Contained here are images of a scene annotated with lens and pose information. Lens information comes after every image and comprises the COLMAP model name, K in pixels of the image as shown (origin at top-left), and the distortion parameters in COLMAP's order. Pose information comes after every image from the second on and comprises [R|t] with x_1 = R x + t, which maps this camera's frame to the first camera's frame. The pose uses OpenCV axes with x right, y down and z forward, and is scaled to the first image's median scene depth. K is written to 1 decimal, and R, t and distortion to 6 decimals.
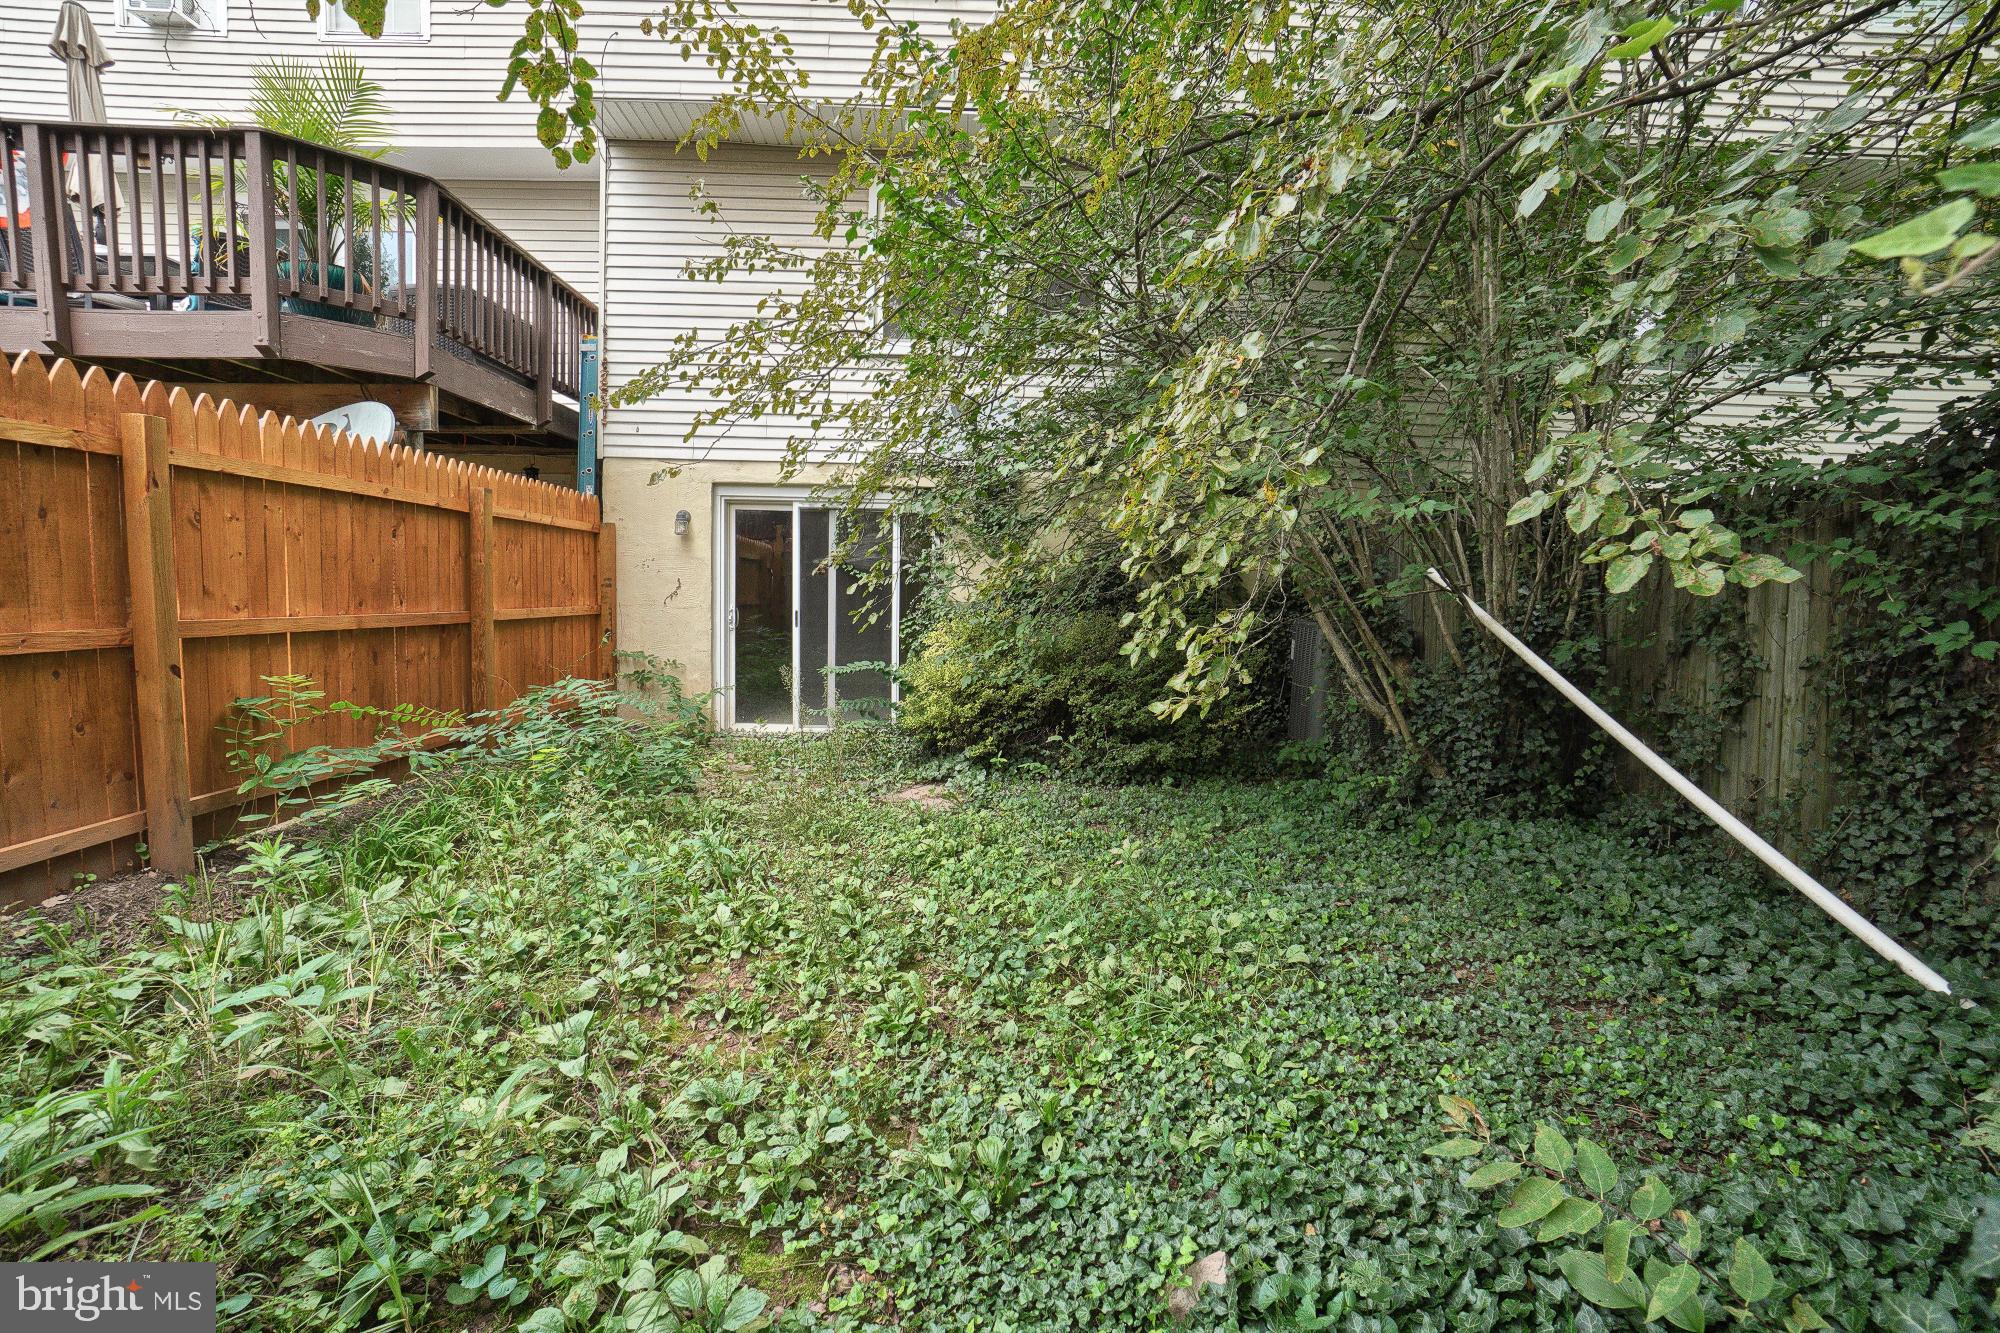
lens RADIAL K [[880.1, 0, 989.4], [0, 880.1, 662.7], [0, 0, 1]] dist [-0.059947, 0.023821]
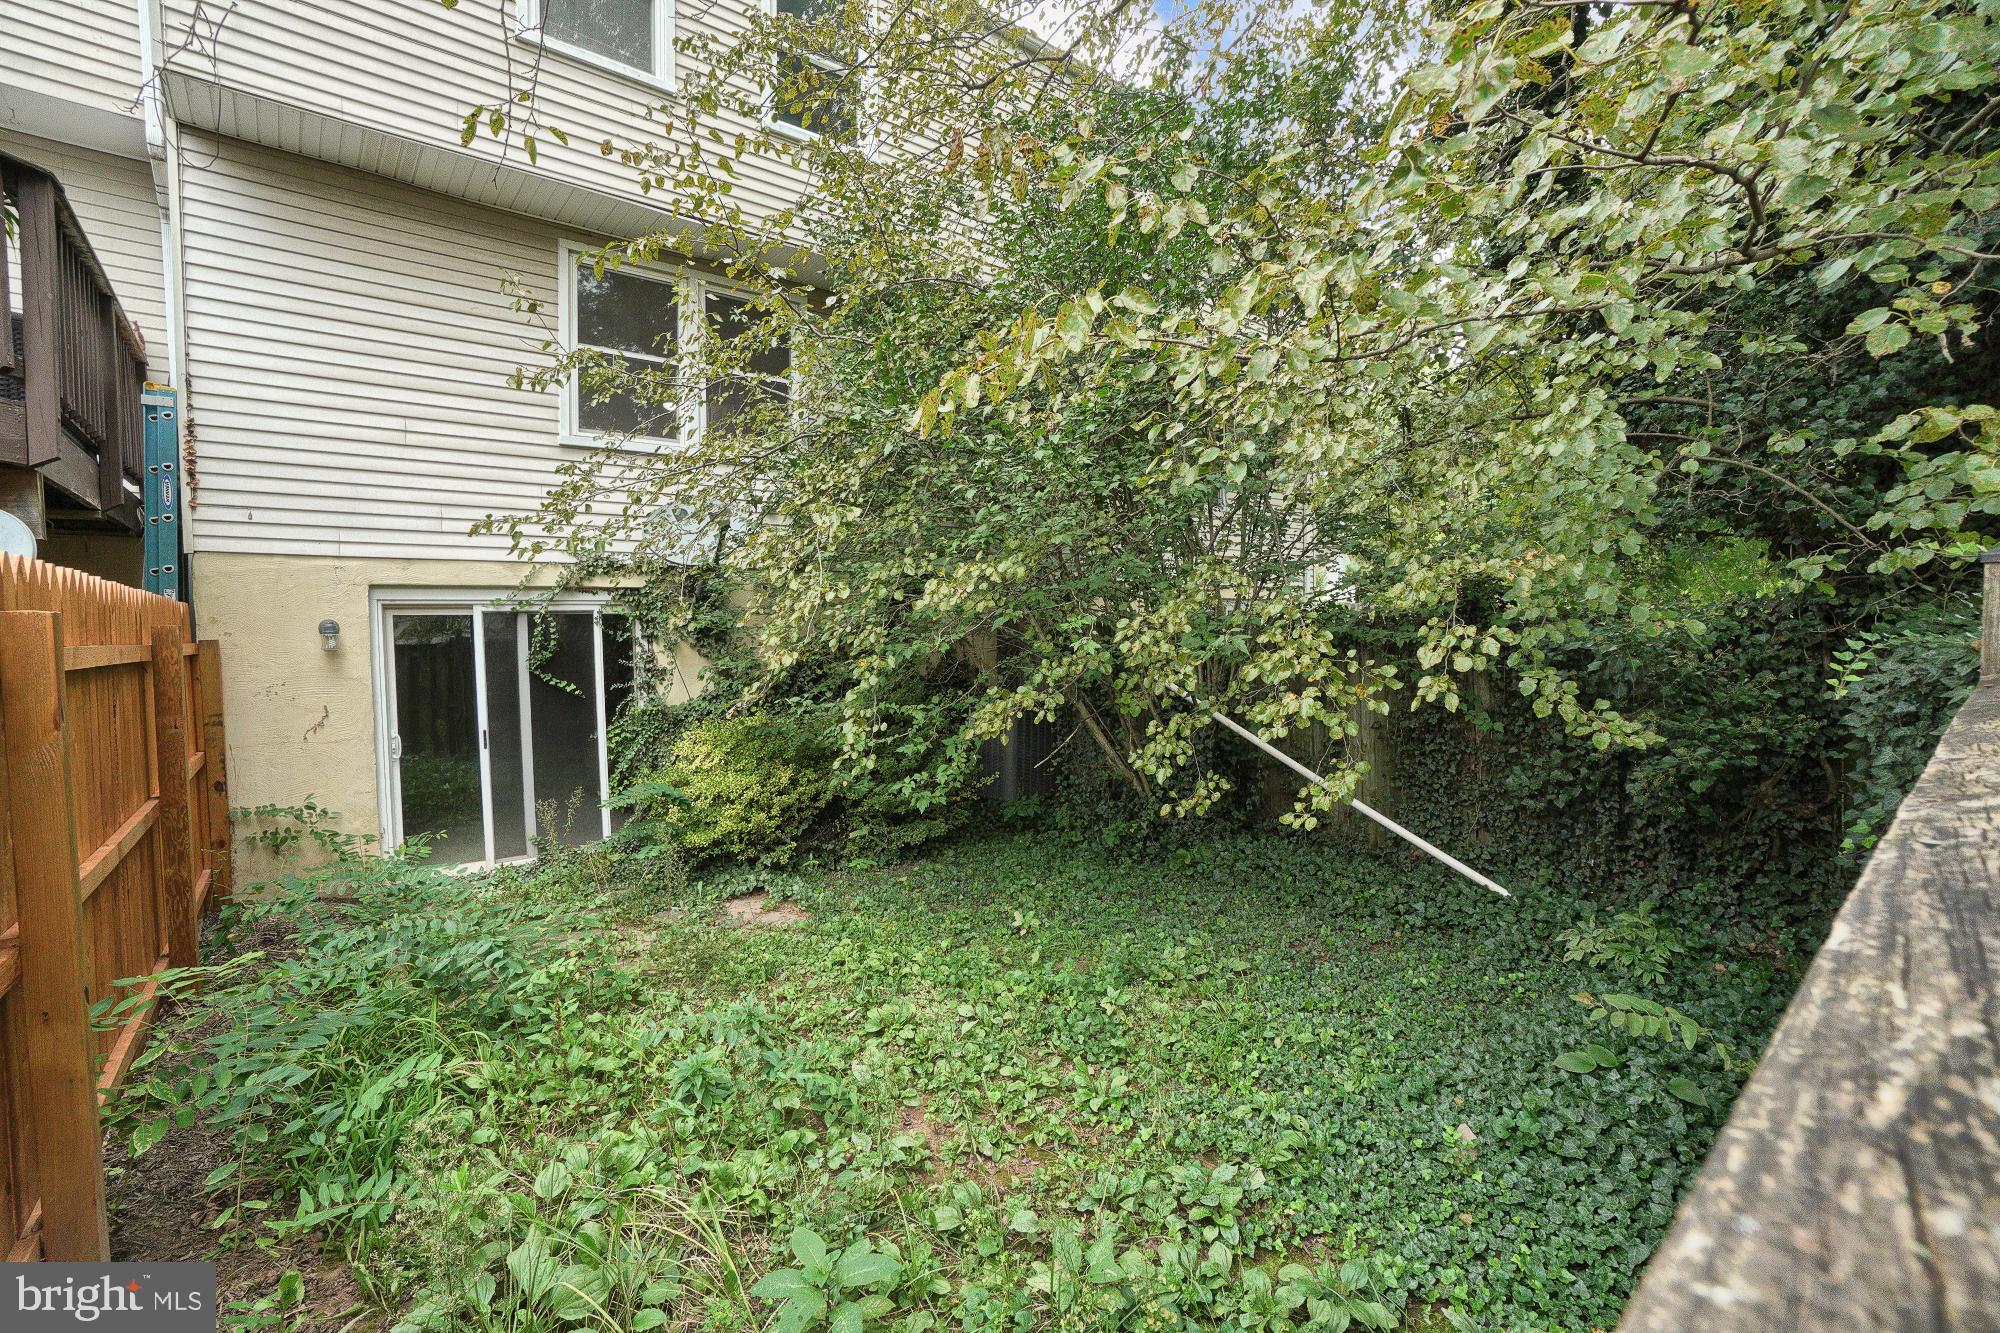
lens RADIAL K [[880.1, 0, 989.4], [0, 880.1, 662.7], [0, 0, 1]] dist [-0.059947, 0.023821]
pose [[0.791698, -0.059450, 0.608014, -0.351520], [0.080454, 0.996732, -0.007302, -0.082332], [-0.605592, 0.054698, 0.793893, 0.022104]]
